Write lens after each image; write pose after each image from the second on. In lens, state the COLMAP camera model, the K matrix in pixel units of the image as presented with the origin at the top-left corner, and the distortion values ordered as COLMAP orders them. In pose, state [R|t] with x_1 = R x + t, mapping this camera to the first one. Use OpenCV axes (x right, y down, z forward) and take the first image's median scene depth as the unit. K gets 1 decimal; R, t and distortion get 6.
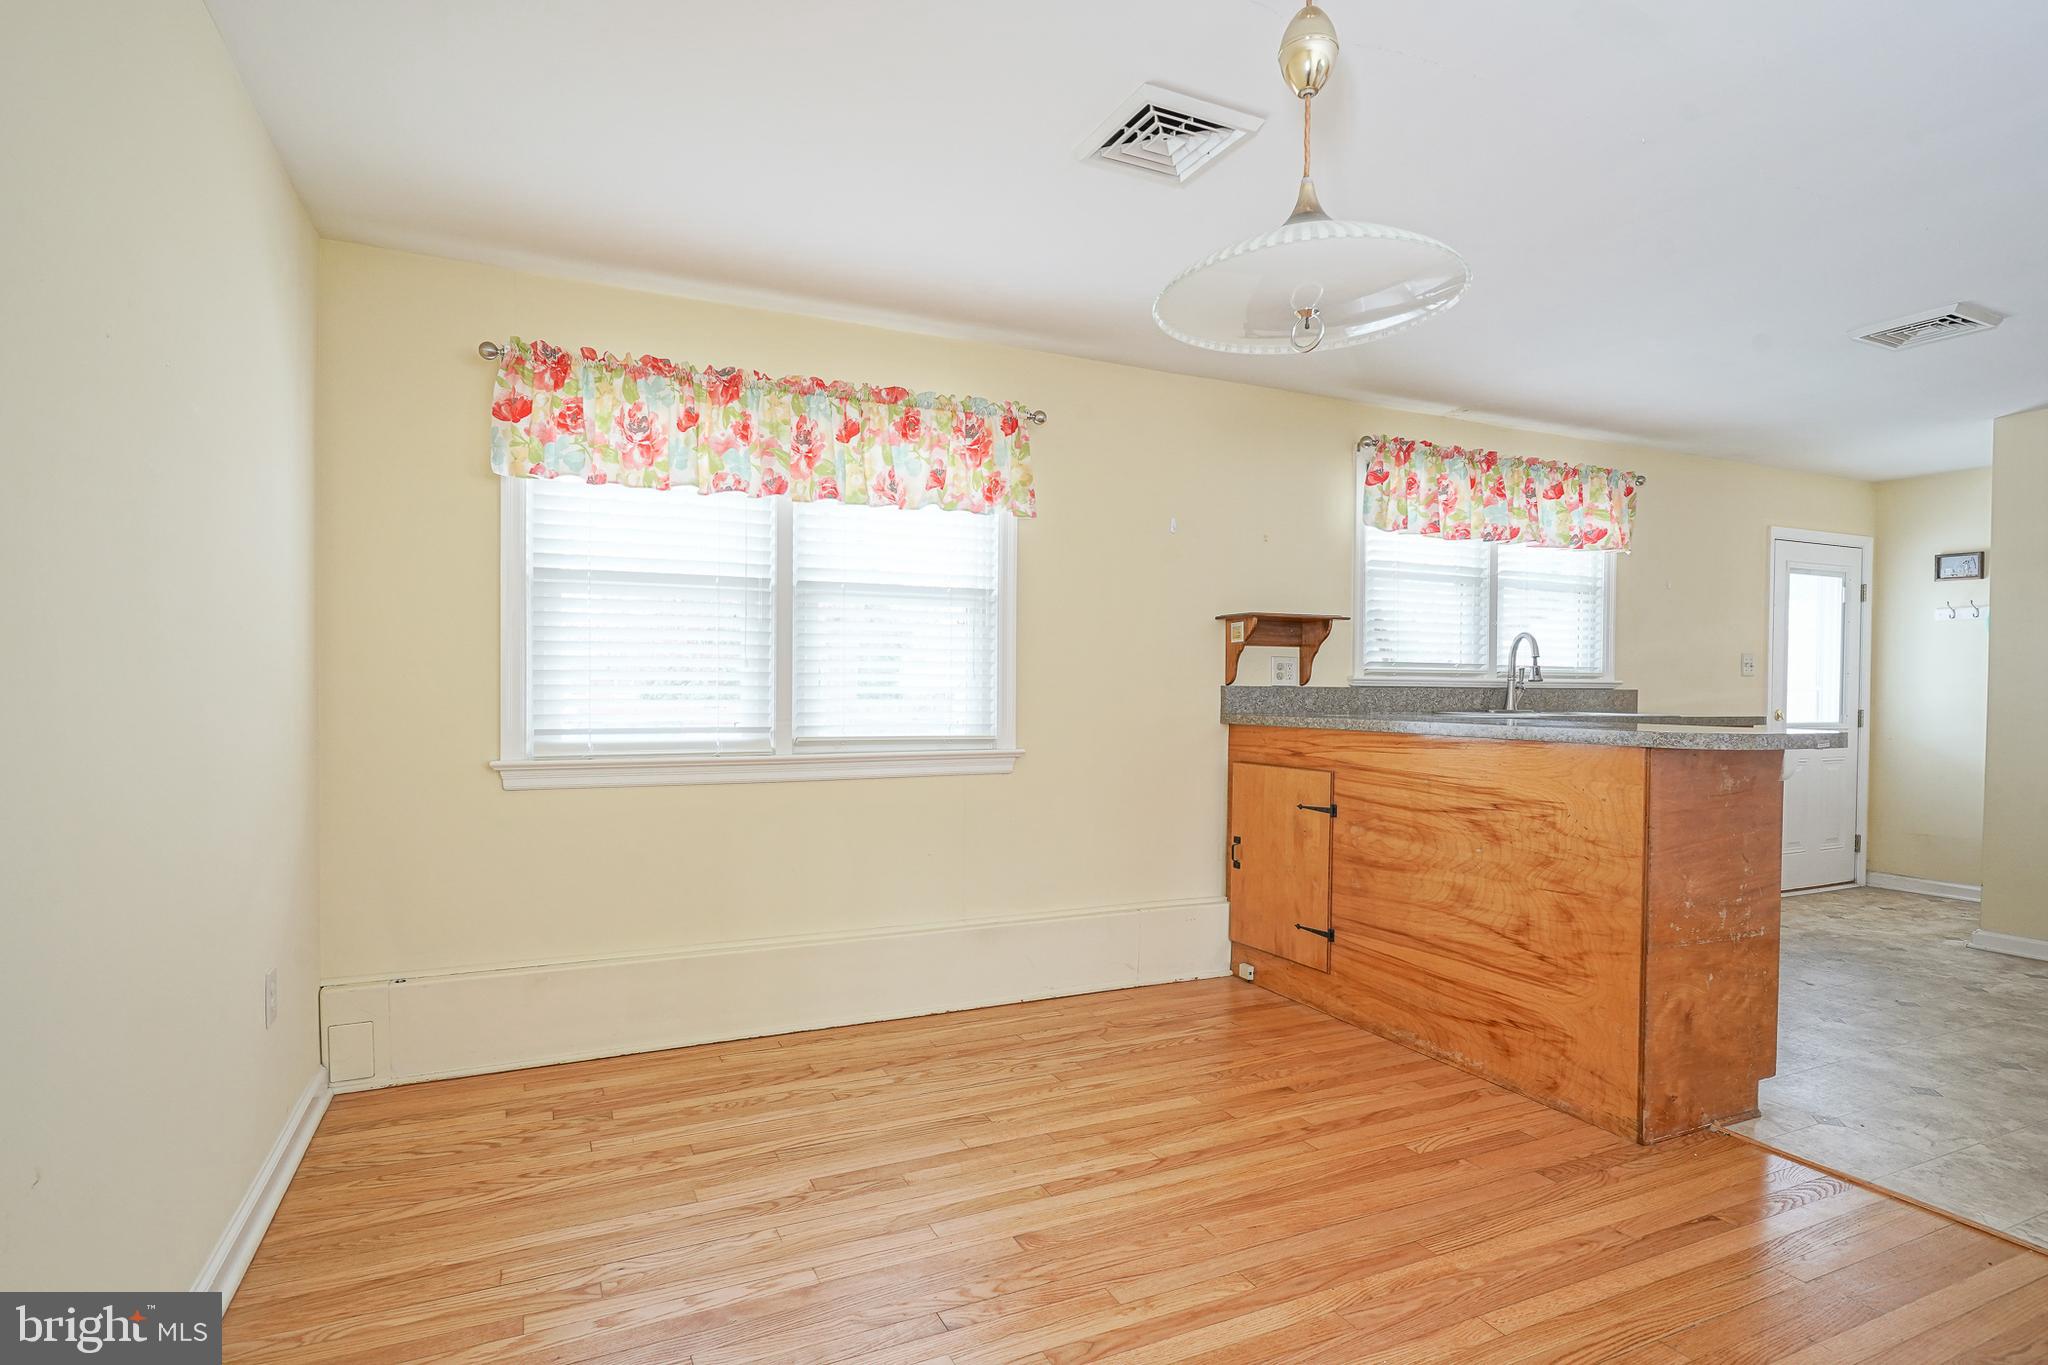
lens RADIAL K [[968.1, 0, 1124.6], [0, 968.1, 674.7], [0, 0, 1]] dist [-0.028789, 0.000155]
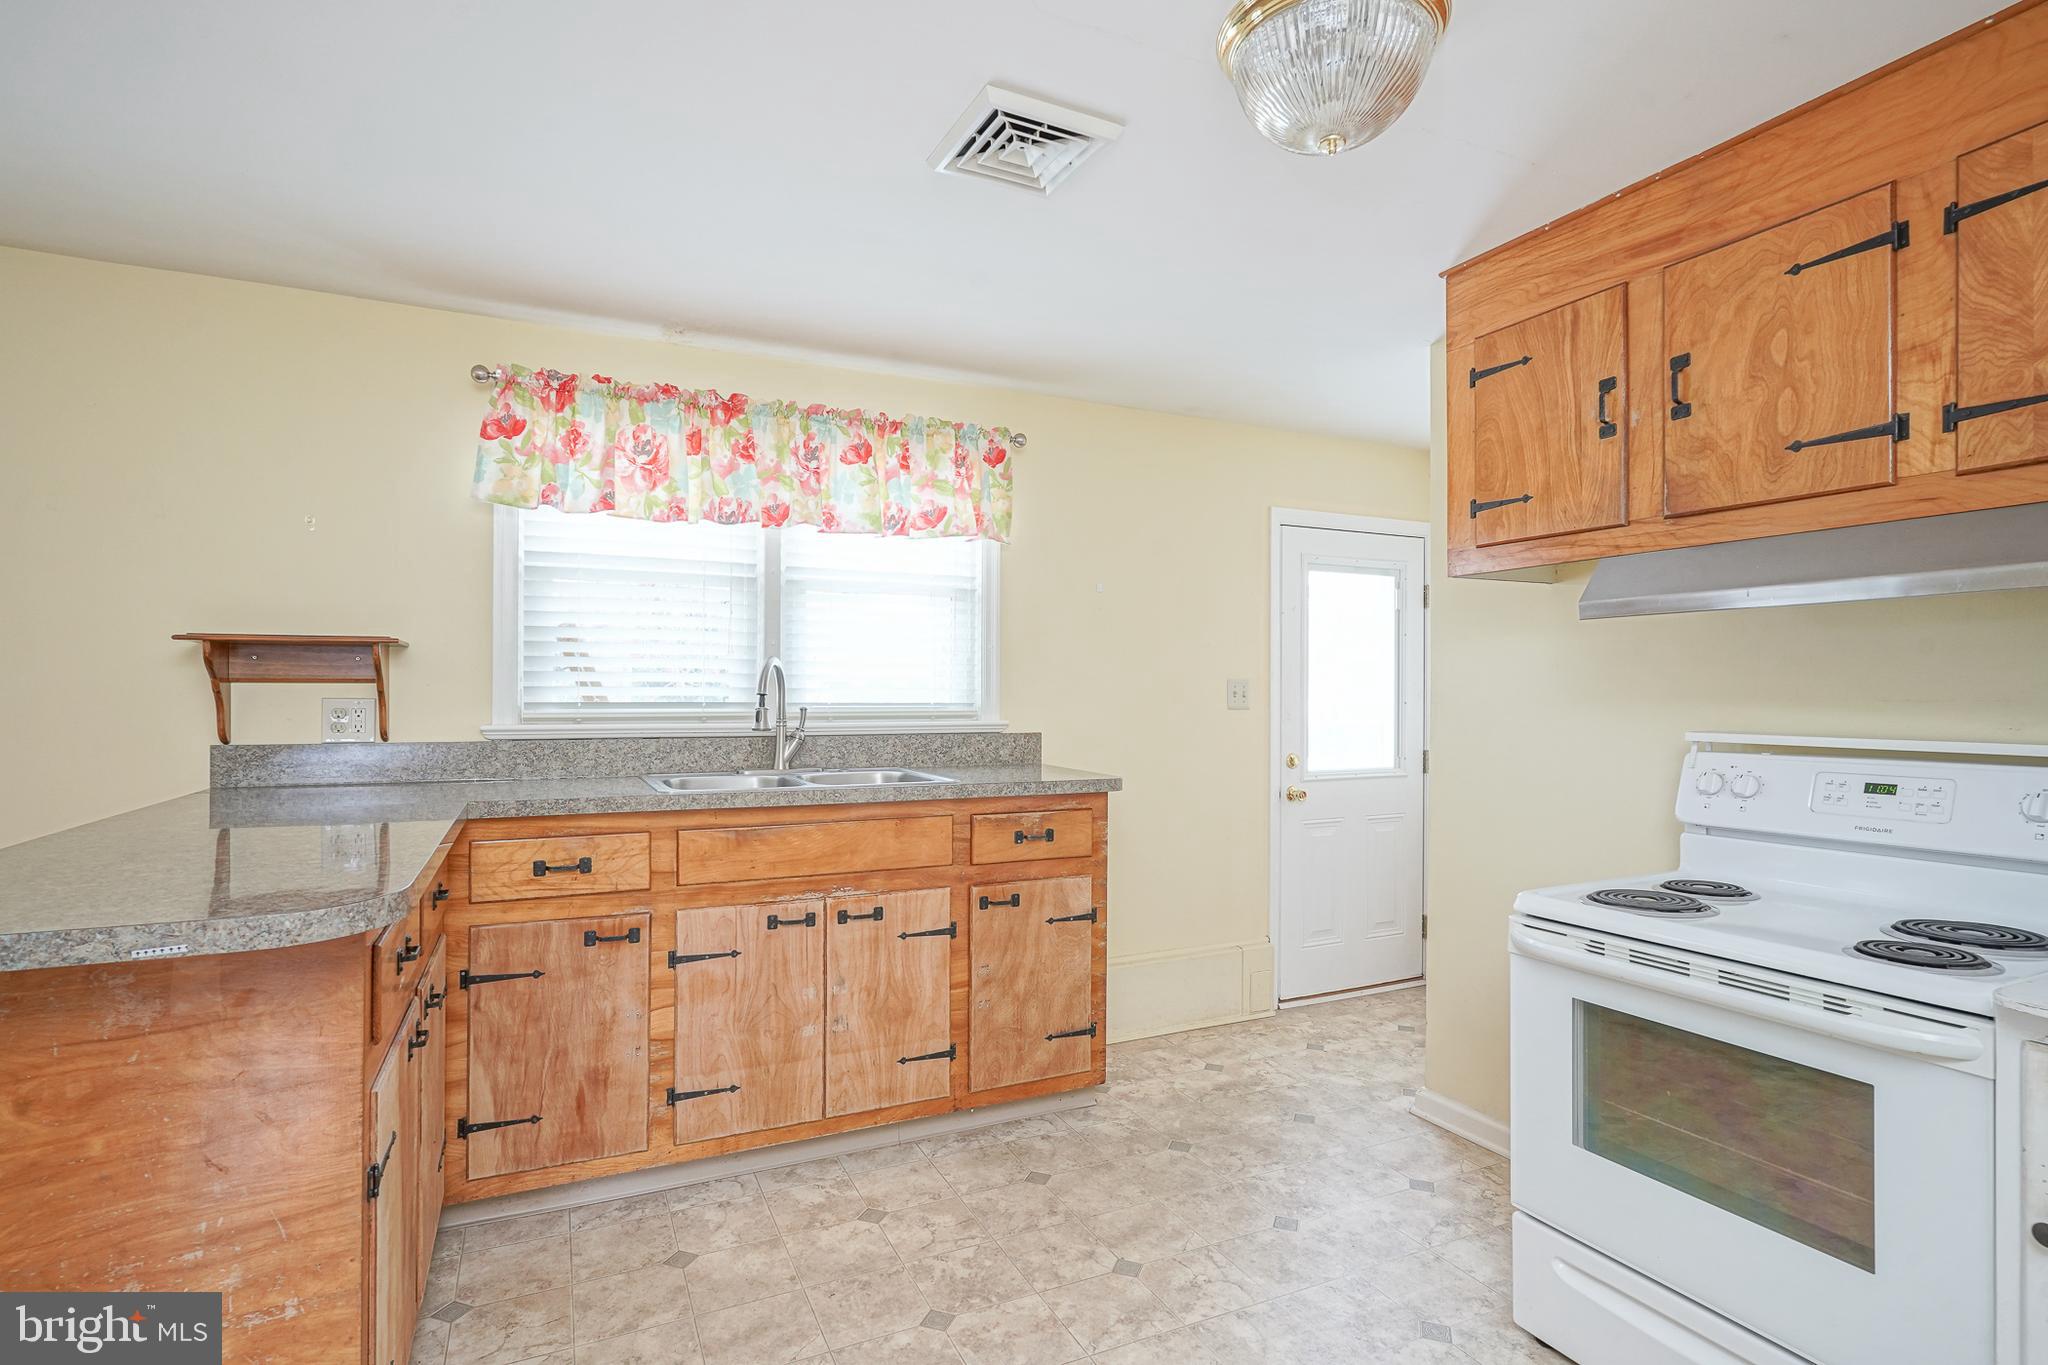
lens RADIAL K [[988.4, 0, 1015.3], [0, 988.4, 693.4], [0, 0, 1]] dist [-0.012510, 0.008121]
pose [[0.999647, -0.012753, 0.023318, 0.542967], [0.012861, 0.999907, -0.004511, -0.011488], [-0.023258, 0.004809, 0.999718, 0.281130]]
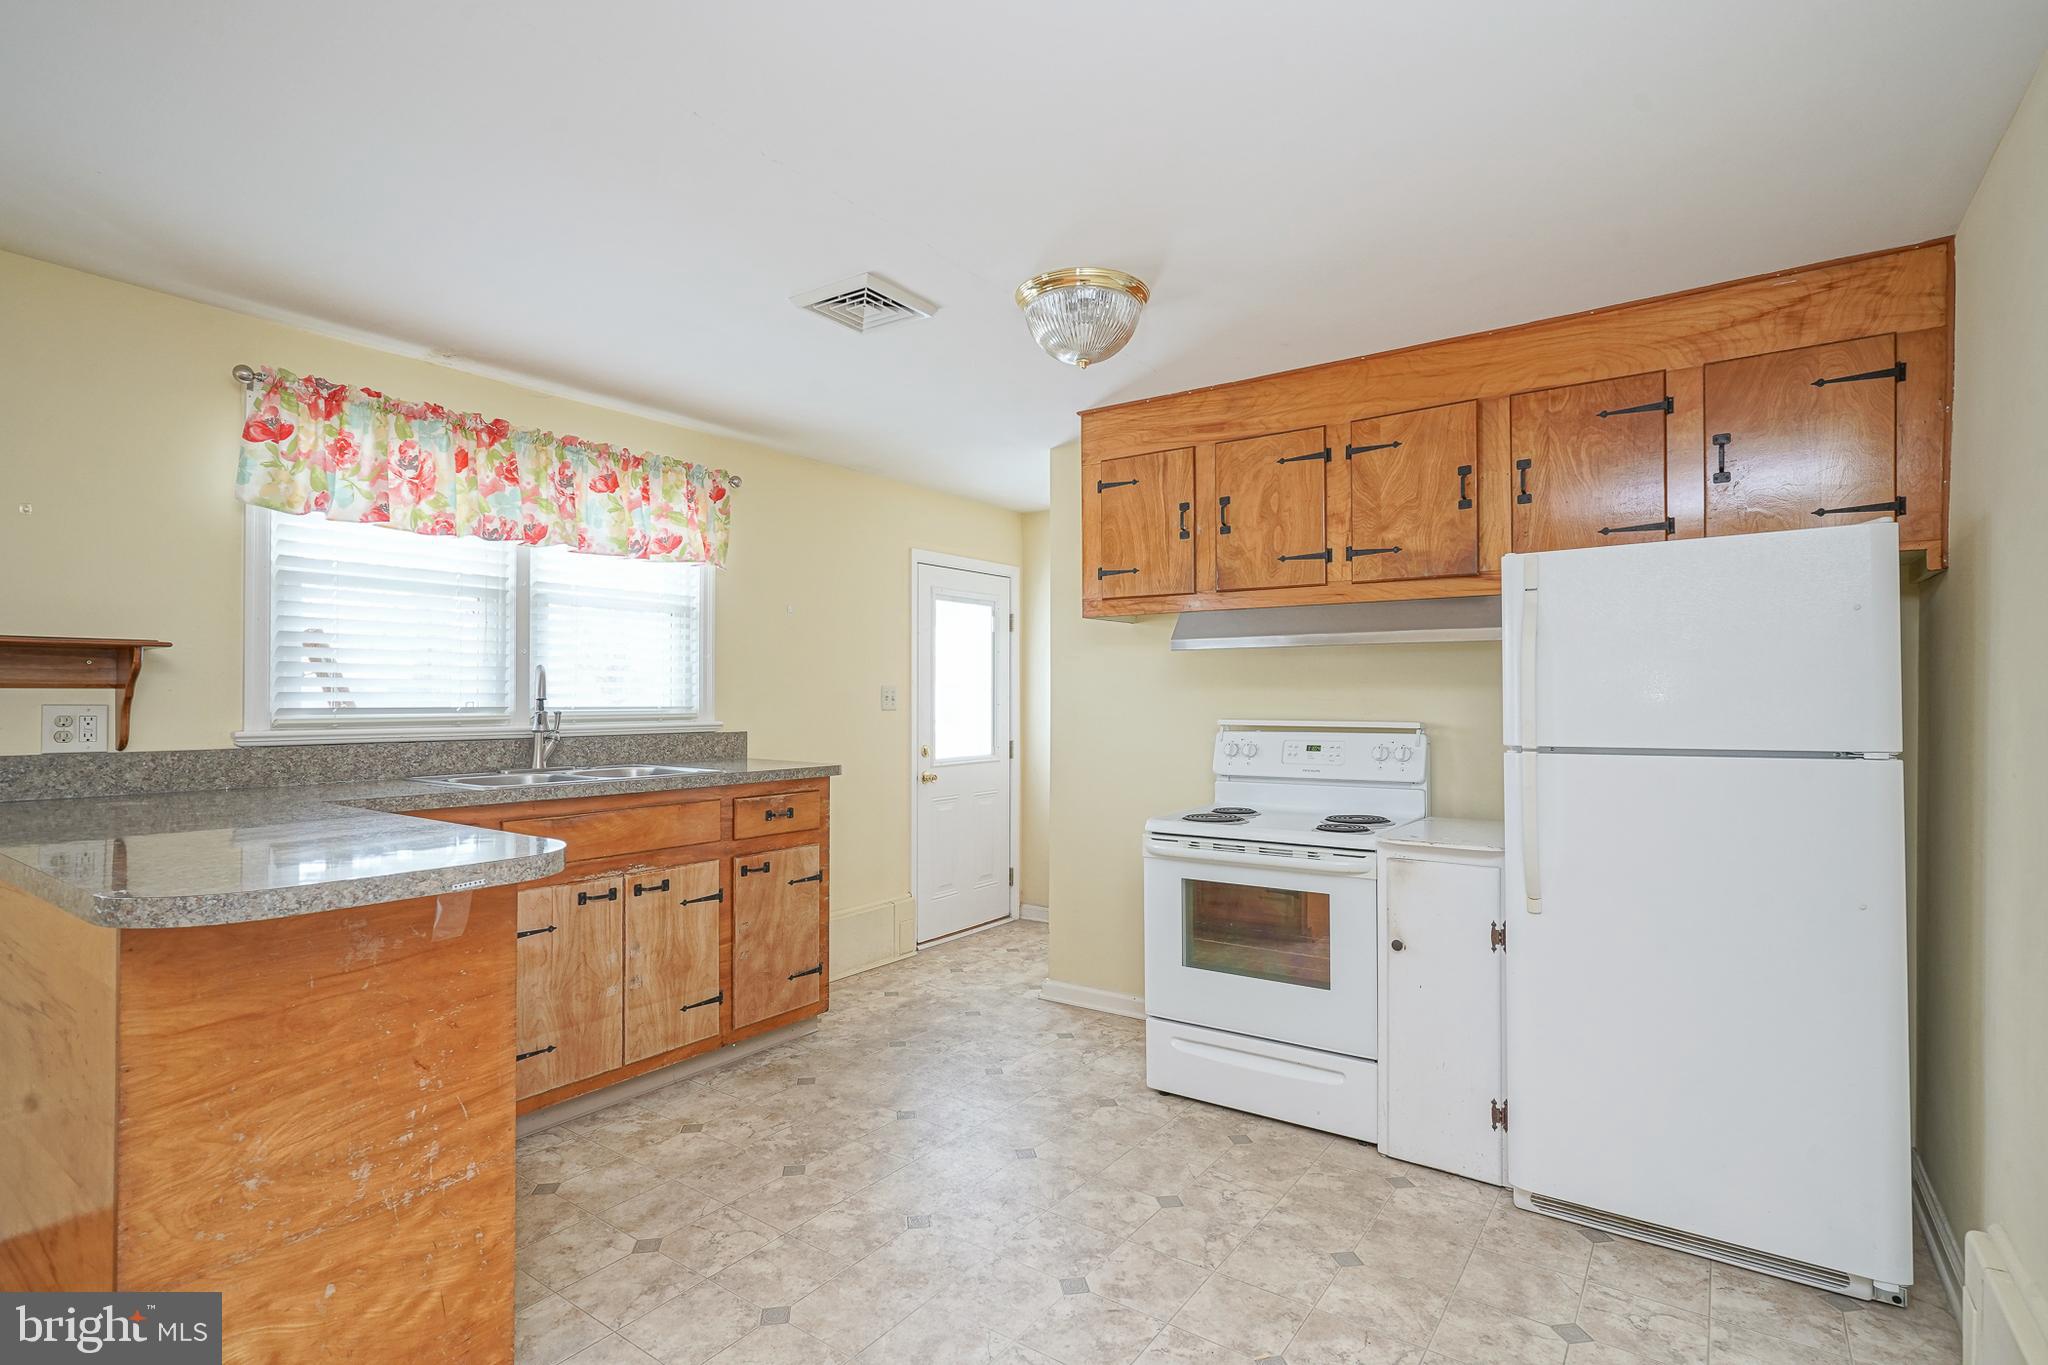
lens RADIAL K [[988.4, 0, 1015.3], [0, 988.4, 693.4], [0, 0, 1]] dist [-0.012510, 0.008121]
pose [[0.861566, -0.013721, 0.507459, 0.325241], [0.017116, 0.999851, -0.002024, -0.012776], [-0.507356, 0.010429, 0.861673, 0.144561]]
